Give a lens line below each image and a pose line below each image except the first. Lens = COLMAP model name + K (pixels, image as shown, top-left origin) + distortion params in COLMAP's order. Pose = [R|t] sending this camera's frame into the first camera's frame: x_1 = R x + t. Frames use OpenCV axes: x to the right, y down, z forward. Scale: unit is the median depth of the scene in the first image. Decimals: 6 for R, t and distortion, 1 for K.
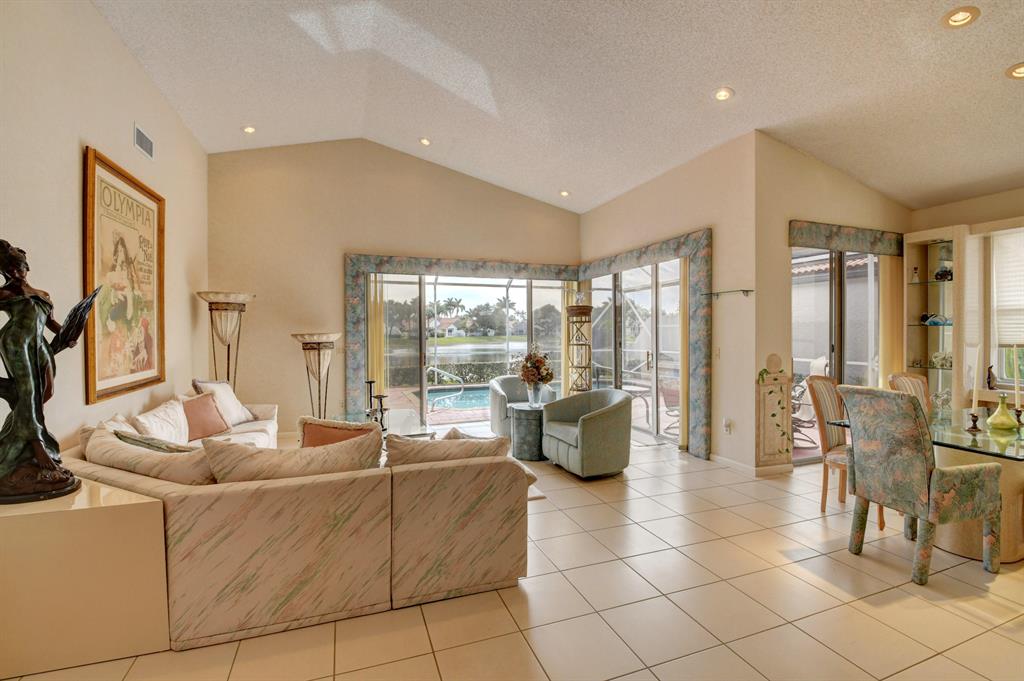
lens RADIAL K [[452.8, 0, 507.7], [0, 452.8, 335.0], [0, 0, 1]] dist [0.026514, -0.031374]
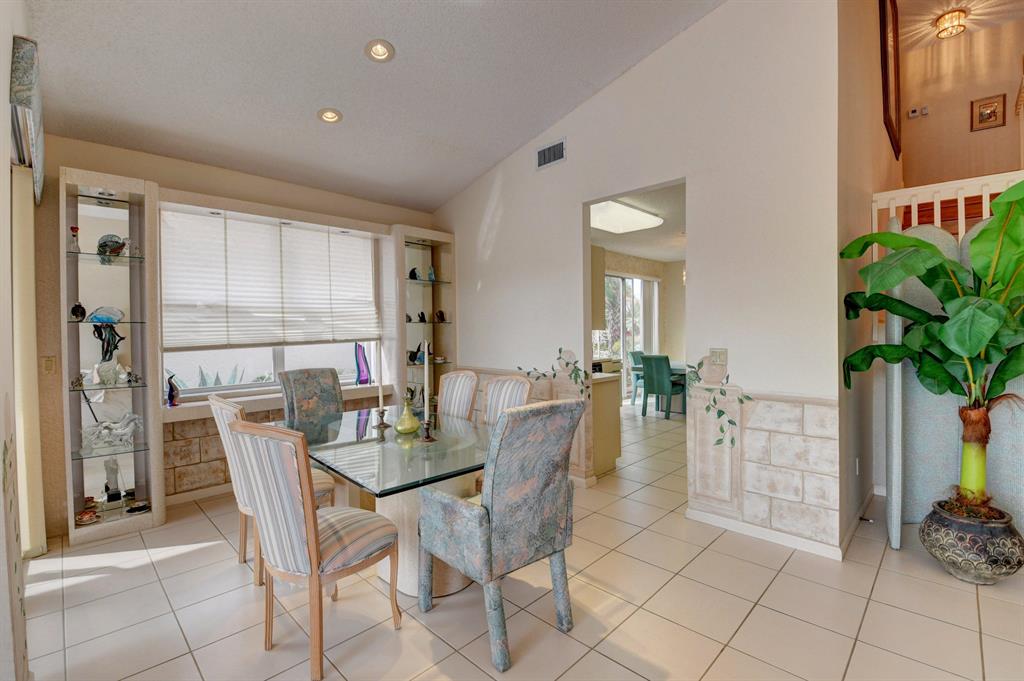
lens RADIAL K [[453.0, 0, 508.4], [0, 453.0, 335.0], [0, 0, 1]] dist [0.002034, -0.015761]
pose [[-0.427028, -0.000883, 0.904238, 0.111592], [0.021475, 0.999708, 0.011118, 0.002806], [-0.903984, 0.024167, -0.426884, 0.737477]]
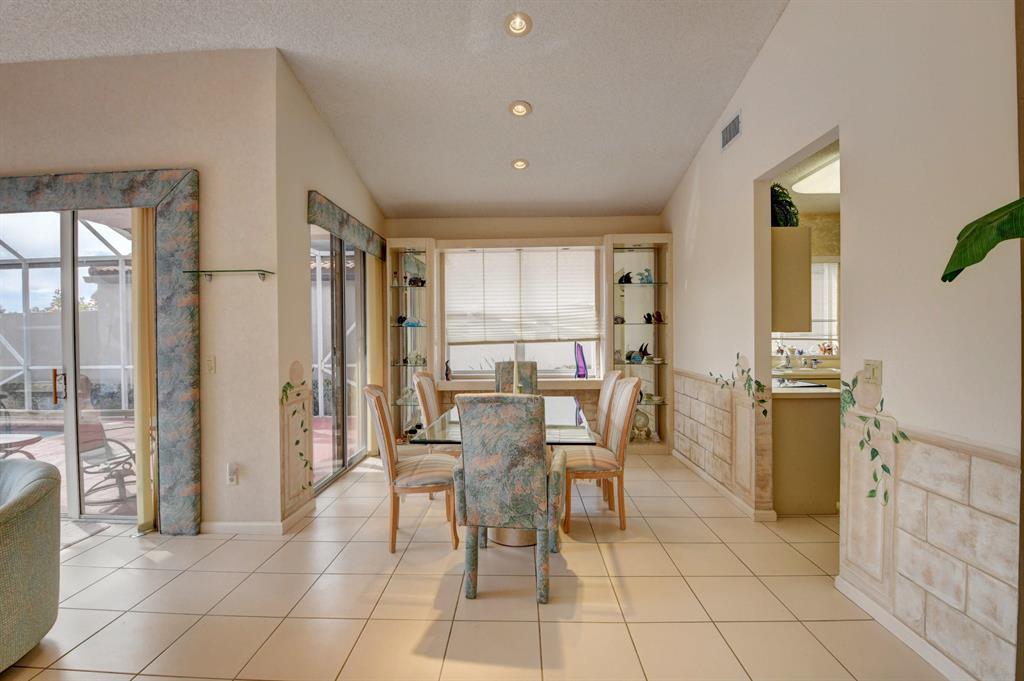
lens RADIAL K [[453.0, 0, 508.4], [0, 453.0, 335.0], [0, 0, 1]] dist [0.002034, -0.015761]
pose [[0.369909, -0.003172, 0.929062, 0.017989], [0.015696, 0.999873, -0.002836, 0.006001], [-0.928935, 0.015632, 0.369912, 0.368364]]
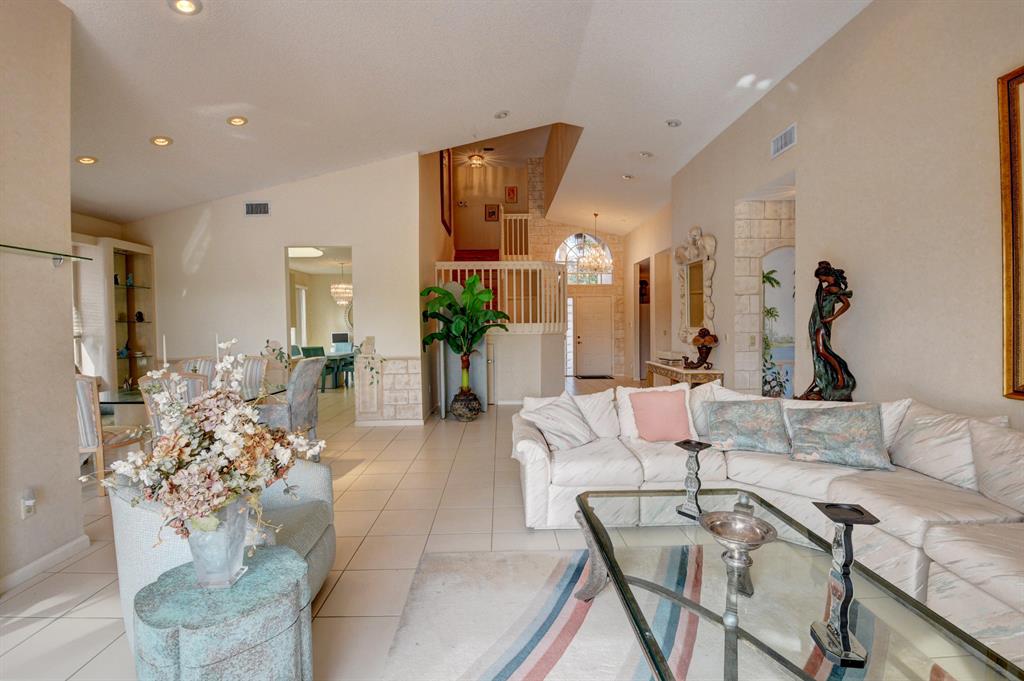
lens RADIAL K [[452.8, 0, 507.7], [0, 452.8, 335.0], [0, 0, 1]] dist [0.026514, -0.031374]
pose [[-0.945507, 0.009571, 0.325460, -0.211884], [0.021115, 0.999266, 0.031955, -0.000700], [-0.324915, 0.037086, -0.945016, 1.268513]]
